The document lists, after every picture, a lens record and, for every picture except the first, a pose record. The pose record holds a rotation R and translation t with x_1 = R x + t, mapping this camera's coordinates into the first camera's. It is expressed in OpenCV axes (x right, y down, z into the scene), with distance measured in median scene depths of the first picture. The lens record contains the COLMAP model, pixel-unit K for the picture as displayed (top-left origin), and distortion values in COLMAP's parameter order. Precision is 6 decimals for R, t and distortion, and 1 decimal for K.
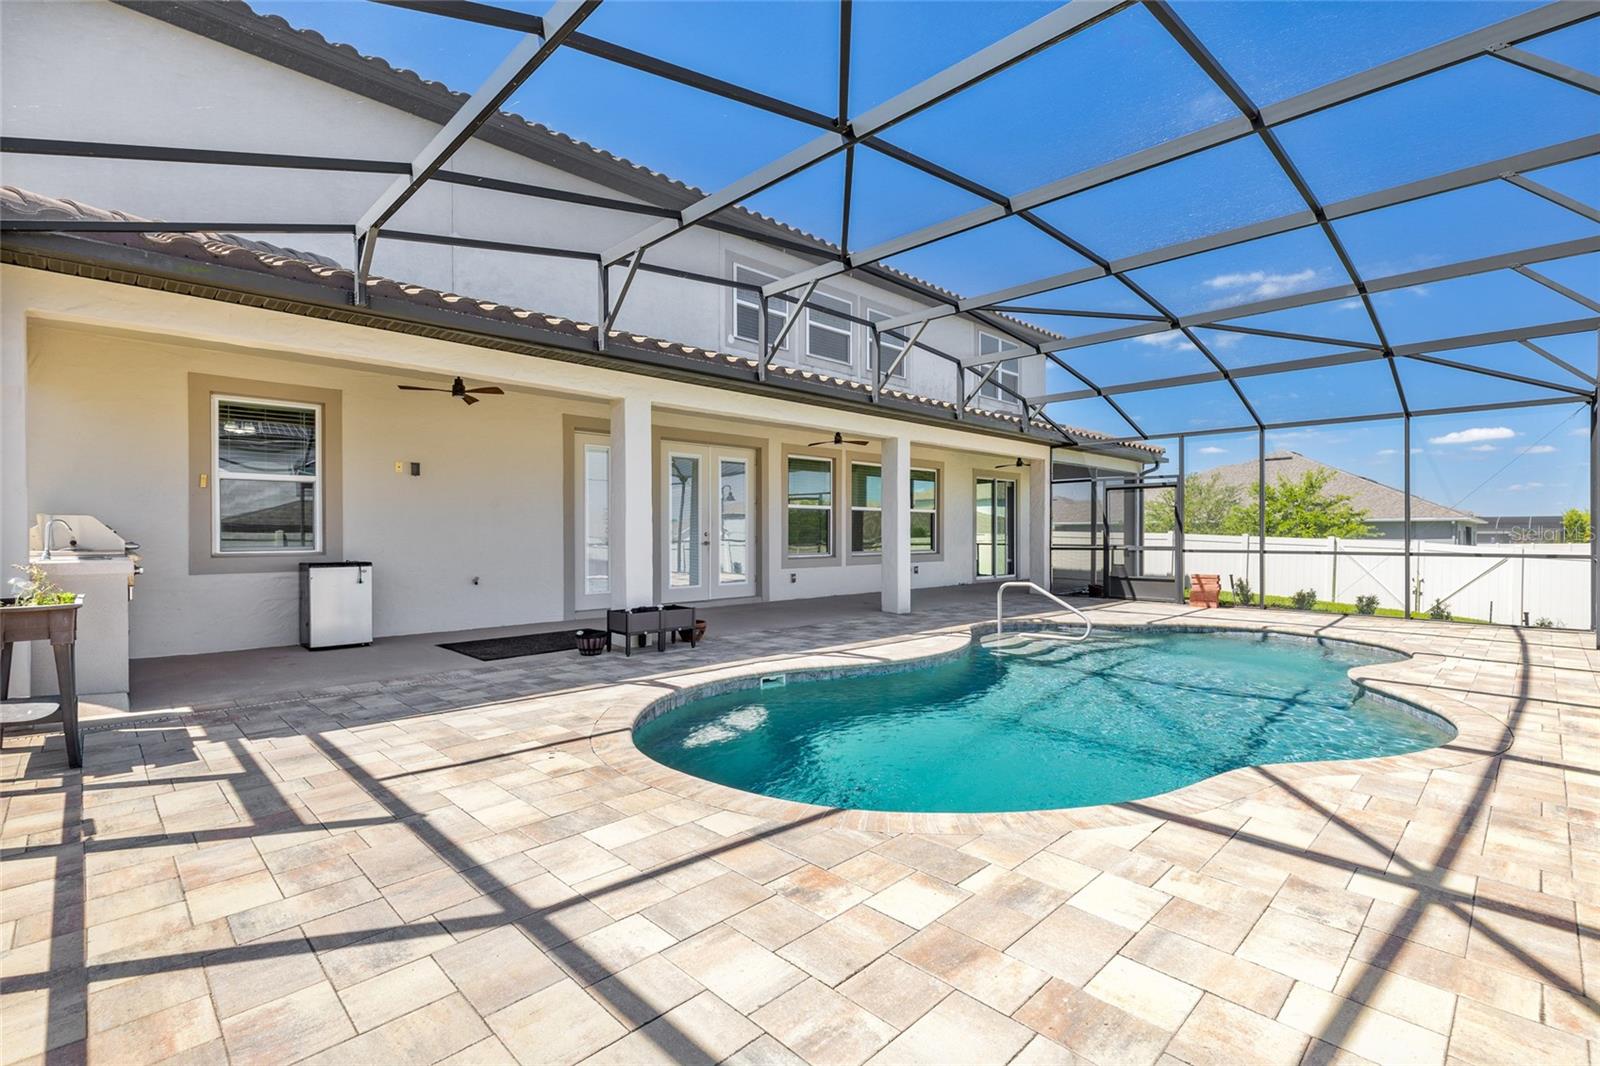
lens RADIAL K [[725.0, 0, 793.5], [0, 725.0, 535.6], [0, 0, 1]] dist [0.009351, -0.002006]
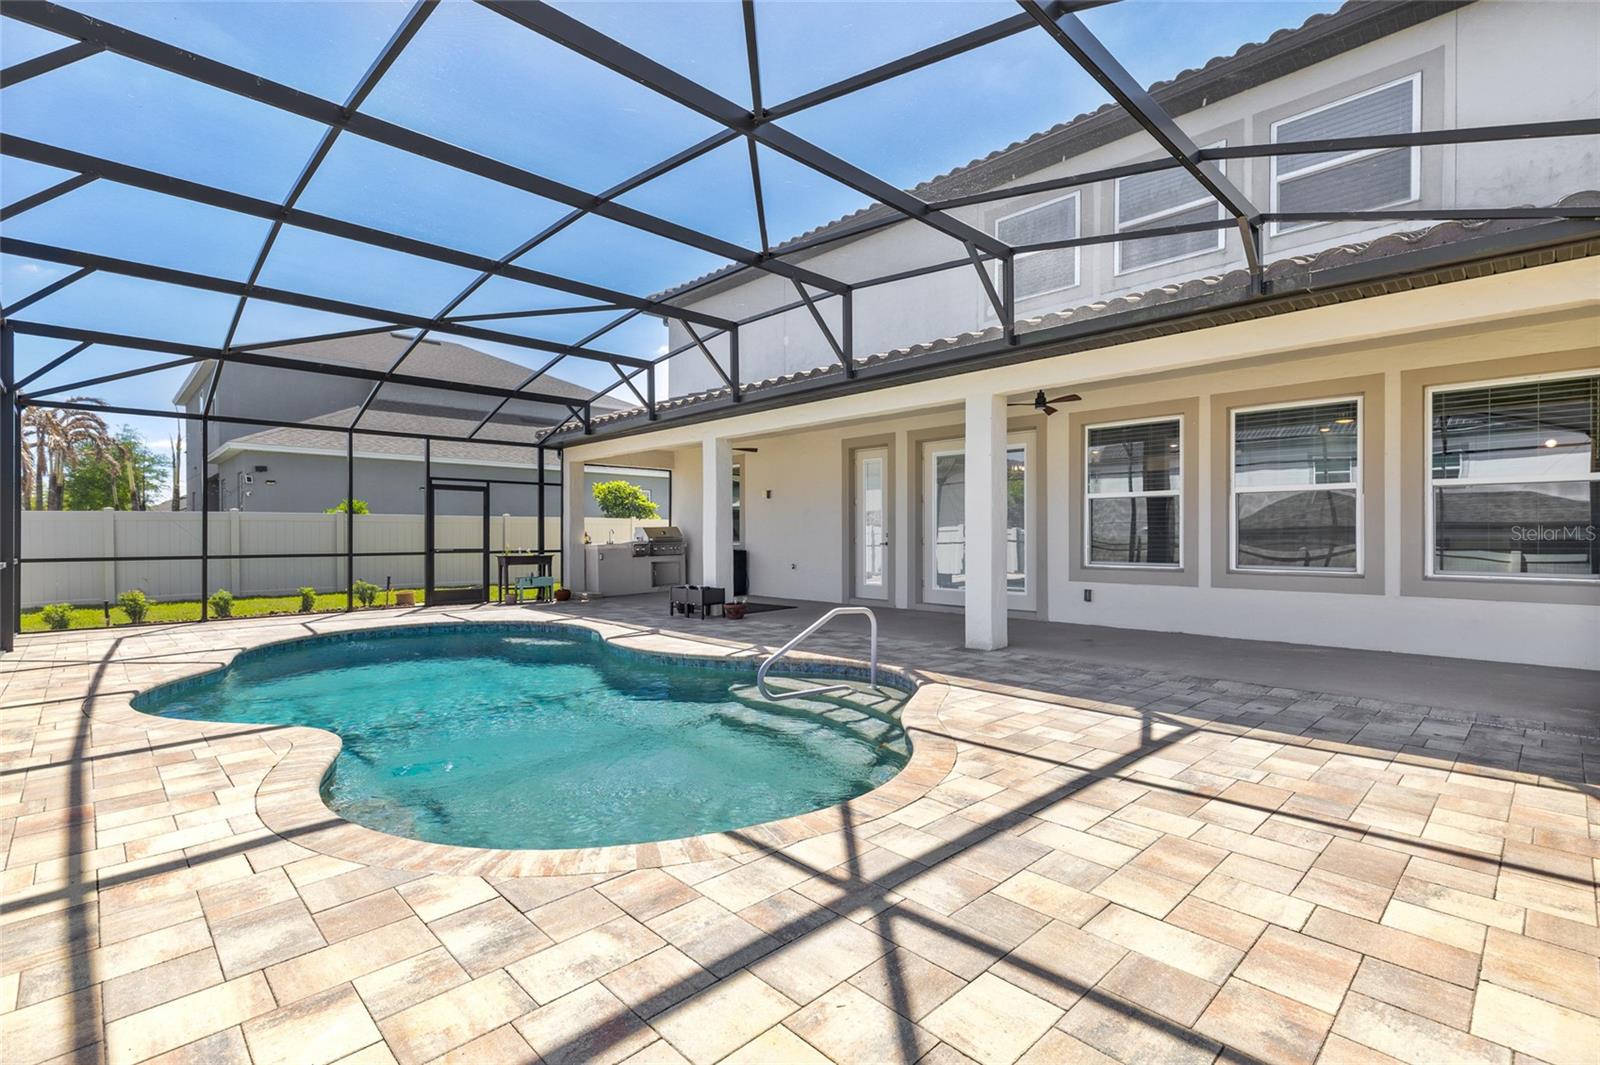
lens RADIAL K [[725.0, 0, 807.6], [0, 725.0, 537.2], [0, 0, 1]] dist [0.009351, -0.002006]
pose [[0.009682, 0.005602, -0.999937, 1.030063], [0.001367, 0.999983, 0.005615, -0.005415], [0.999952, -0.001421, 0.009674, 1.023053]]
